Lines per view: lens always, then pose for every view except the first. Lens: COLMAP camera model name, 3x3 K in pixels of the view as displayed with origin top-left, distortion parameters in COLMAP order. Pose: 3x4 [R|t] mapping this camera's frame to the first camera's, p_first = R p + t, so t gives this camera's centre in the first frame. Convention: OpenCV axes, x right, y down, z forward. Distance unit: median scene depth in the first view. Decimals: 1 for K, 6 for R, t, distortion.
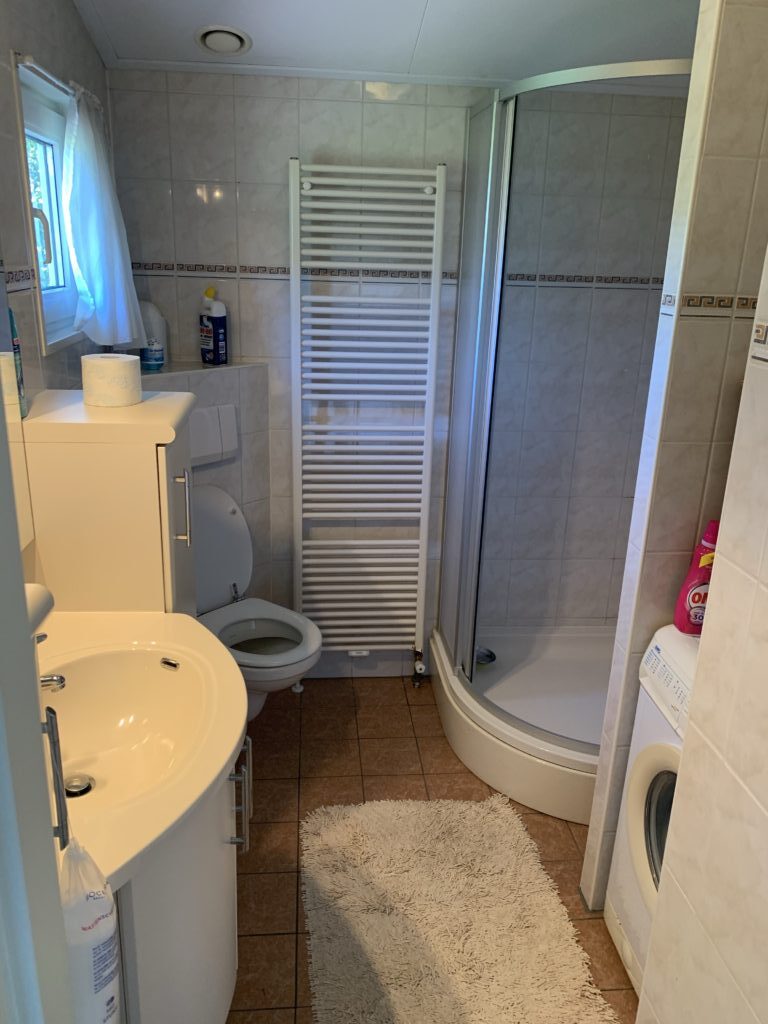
lens RADIAL K [[786.9, 0, 384.5], [0, 786.9, 518.7], [0, 0, 1]] dist [0.034335, -0.070628]
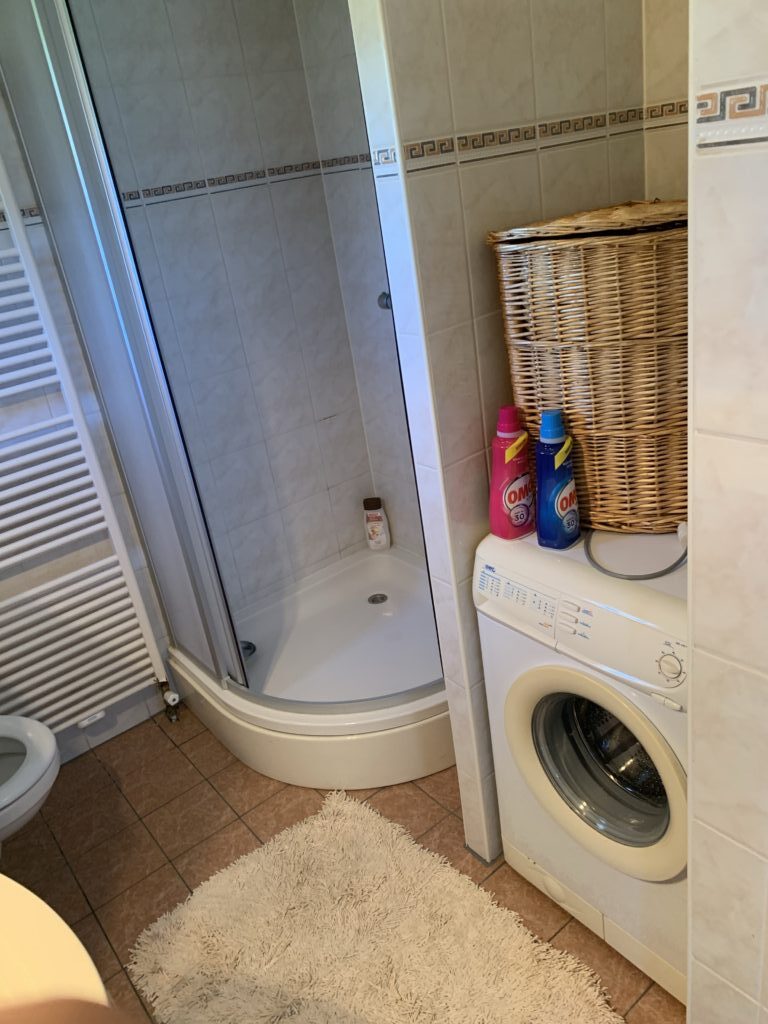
lens RADIAL K [[786.9, 0, 391.8], [0, 786.9, 502.3], [0, 0, 1]] dist [0.034335, -0.070628]
pose [[0.820675, -0.361659, 0.442374, -0.063419], [0.338770, 0.931421, 0.133003, -0.034651], [-0.460138, 0.040710, 0.886913, 0.186442]]
